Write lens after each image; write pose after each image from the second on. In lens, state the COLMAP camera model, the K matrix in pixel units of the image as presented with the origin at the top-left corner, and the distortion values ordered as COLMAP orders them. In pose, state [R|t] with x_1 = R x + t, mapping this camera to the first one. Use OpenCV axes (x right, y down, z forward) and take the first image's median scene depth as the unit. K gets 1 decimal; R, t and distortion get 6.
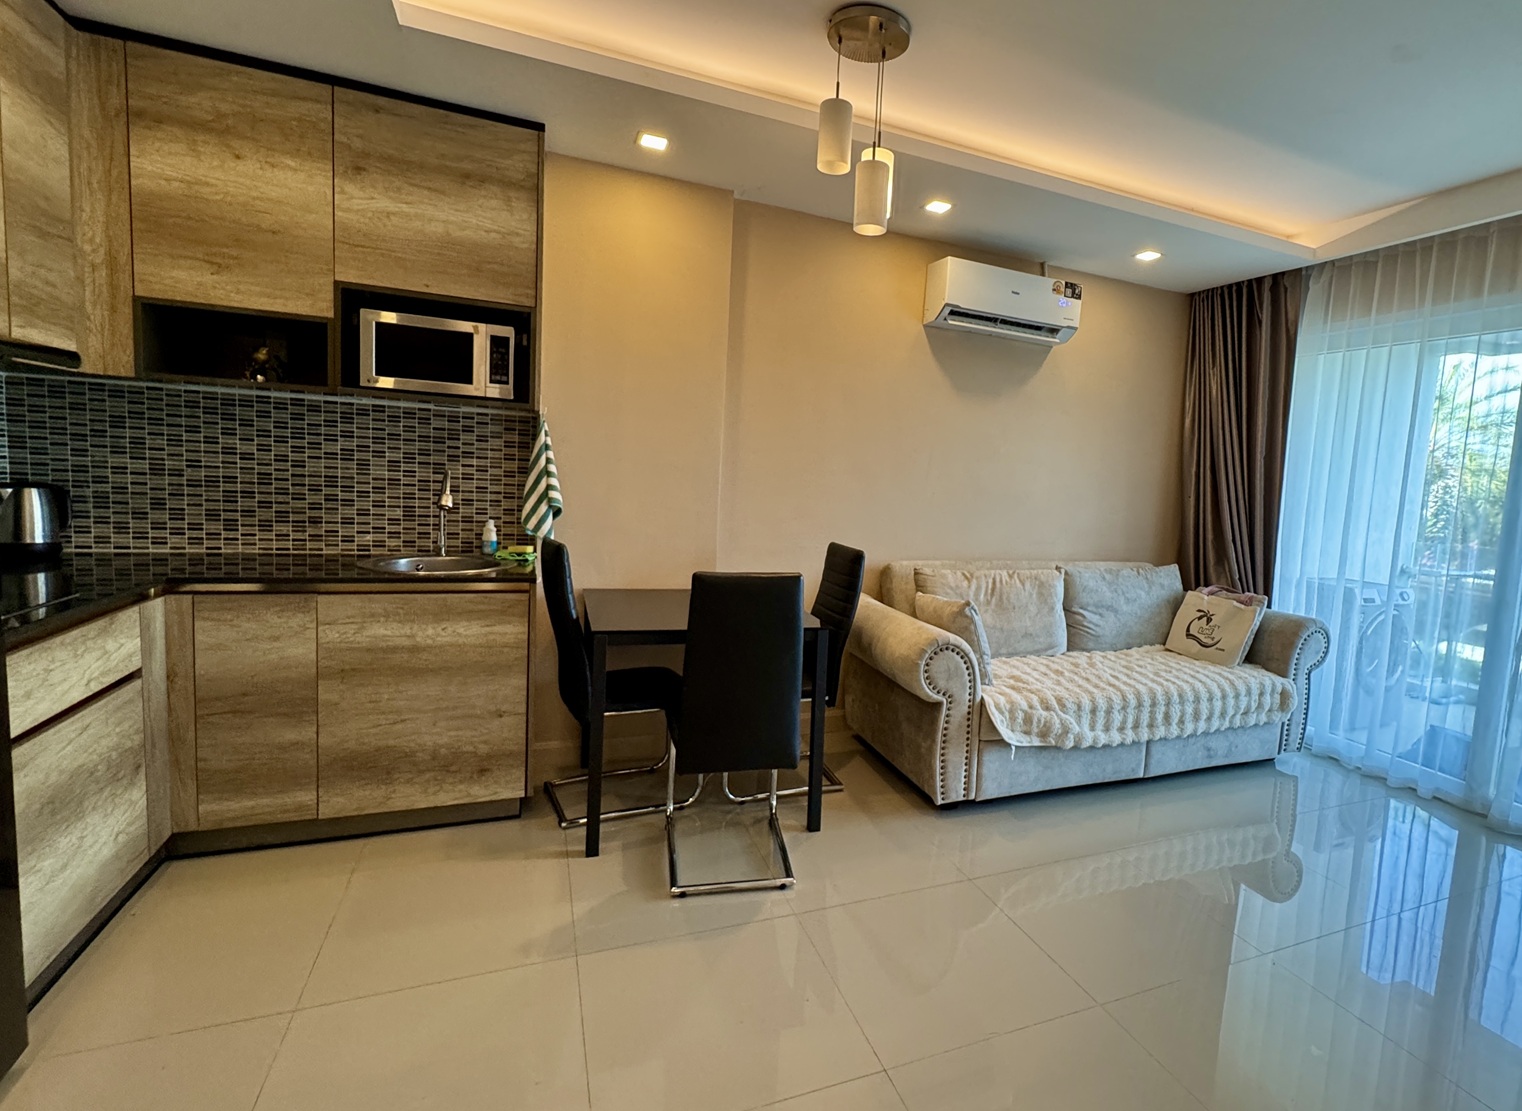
lens RADIAL K [[726.2, 0, 856.0], [0, 726.2, 527.8], [0, 0, 1]] dist [-0.009373, -0.000108]
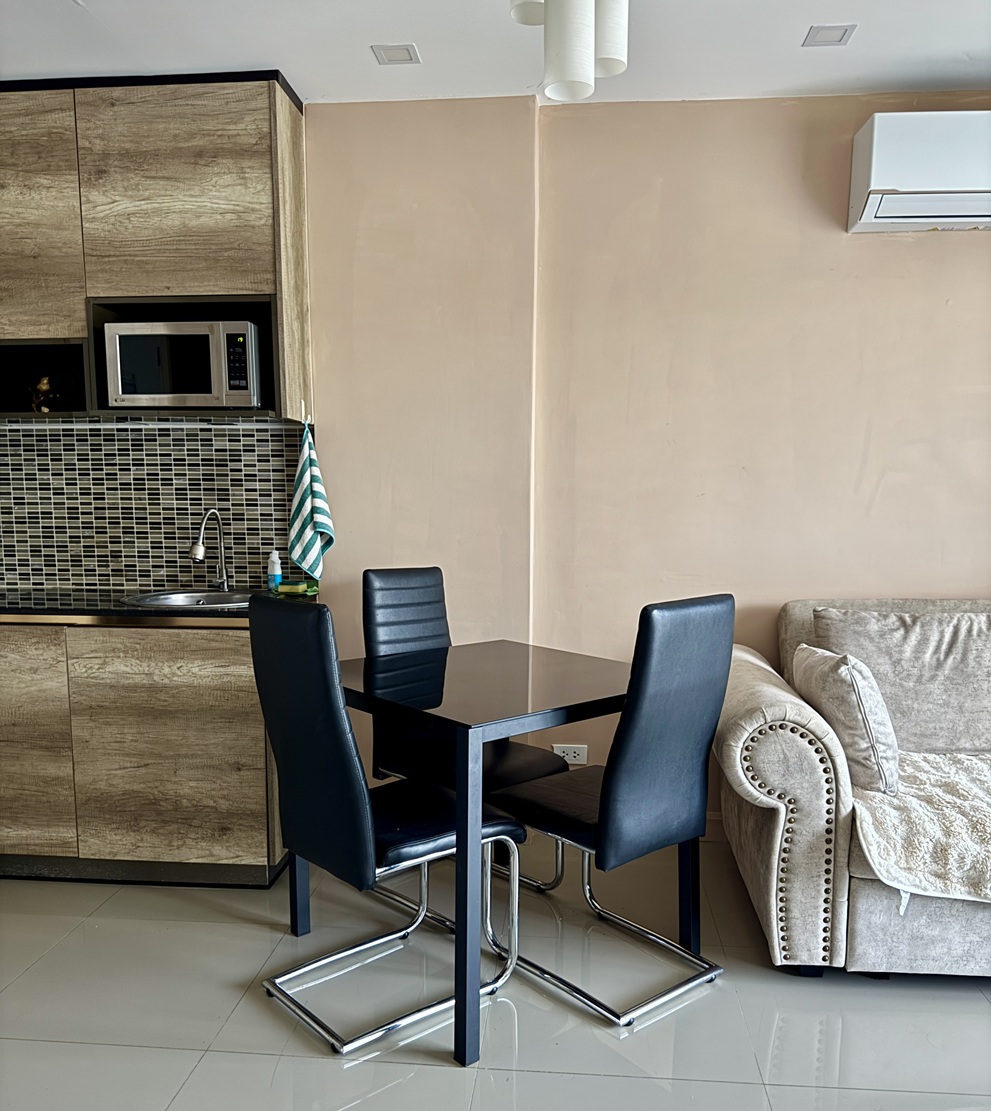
lens RADIAL K [[924.7, 0, 499.1], [0, 924.7, 612.6], [0, 0, 1]] dist [0.037579, -0.075982]
pose [[0.875483, 0.003118, -0.483239, 0.299205], [0.014894, 0.999330, 0.033431, 0.033213], [0.483019, -0.036465, 0.874850, 0.158754]]
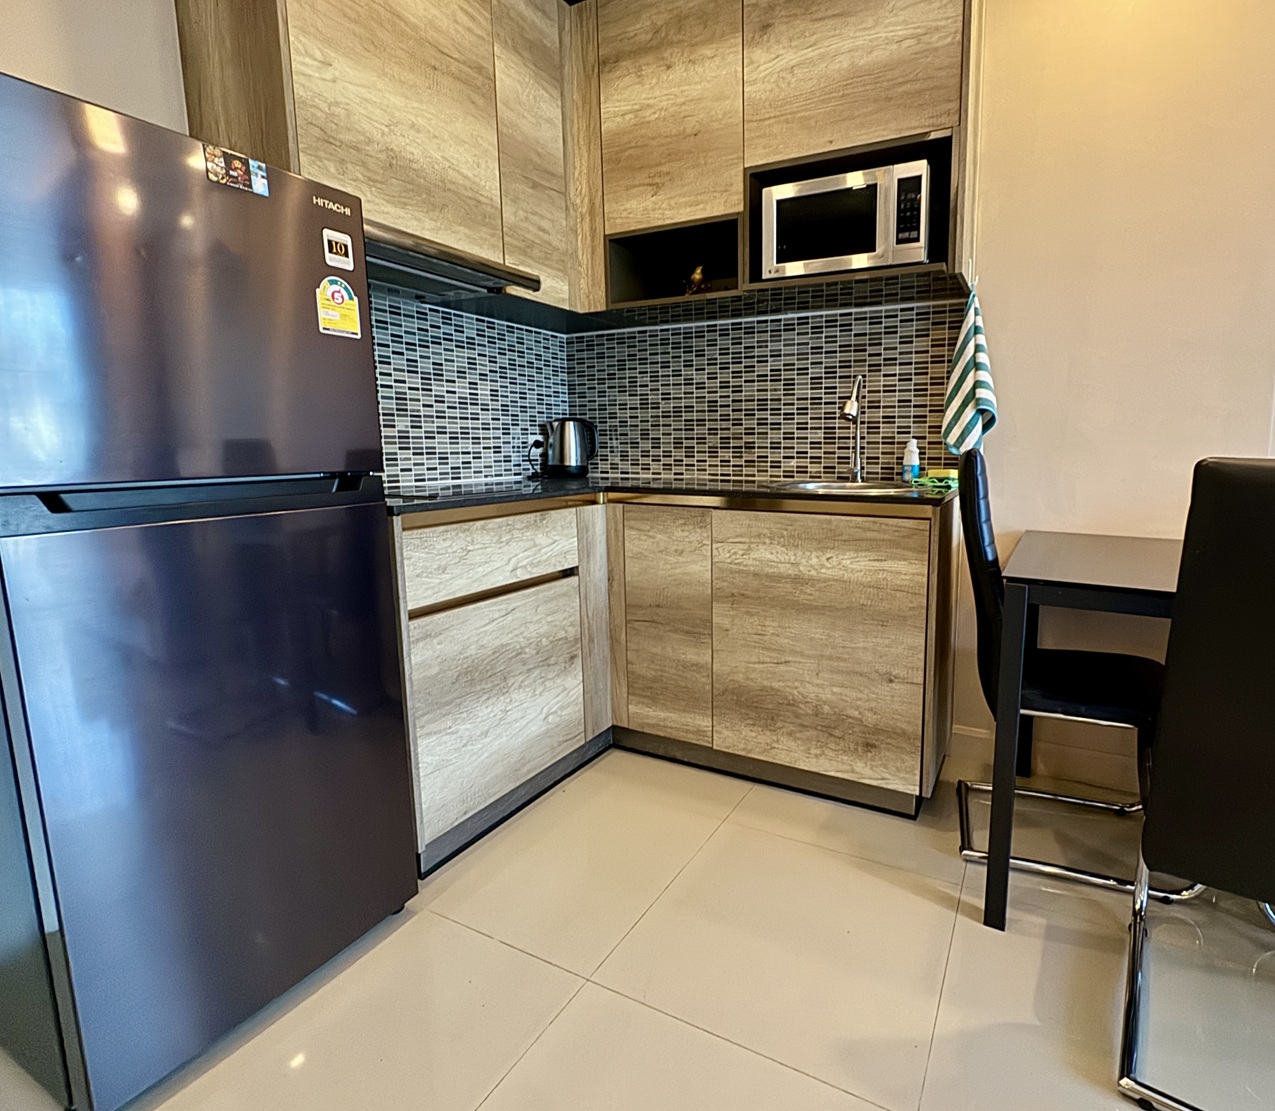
lens RADIAL K [[671.2, 0, 711.2], [0, 671.2, 532.6], [0, 0, 1]] dist [-0.000203, 0.001377]
pose [[0.637567, 0.042165, -0.769240, -0.069437], [-0.017328, 0.999033, 0.040399, 0.072476], [0.770200, -0.012428, 0.637682, 0.371234]]
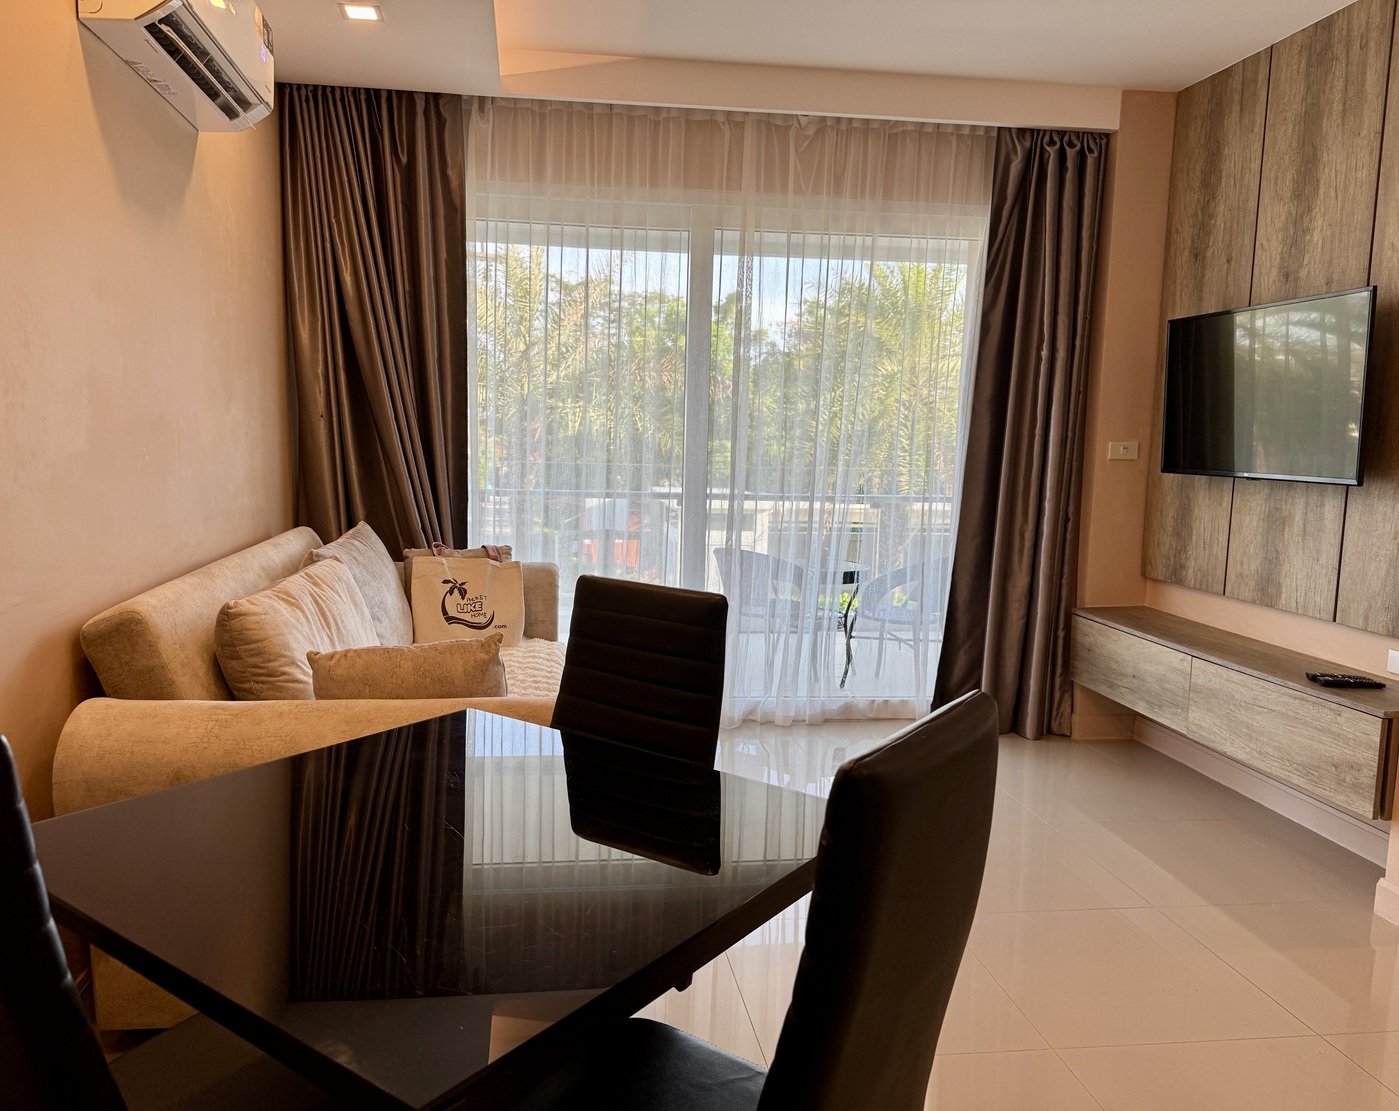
lens RADIAL K [[1052.2, 0, 633.0], [0, 1052.2, 569.7], [0, 0, 1]] dist [-0.053866, 0.014705]
pose [[0.321790, -0.178687, 0.929797, -0.546318], [0.072109, 0.983803, 0.164109, -0.066113], [-0.944061, 0.014238, 0.329463, 0.682283]]
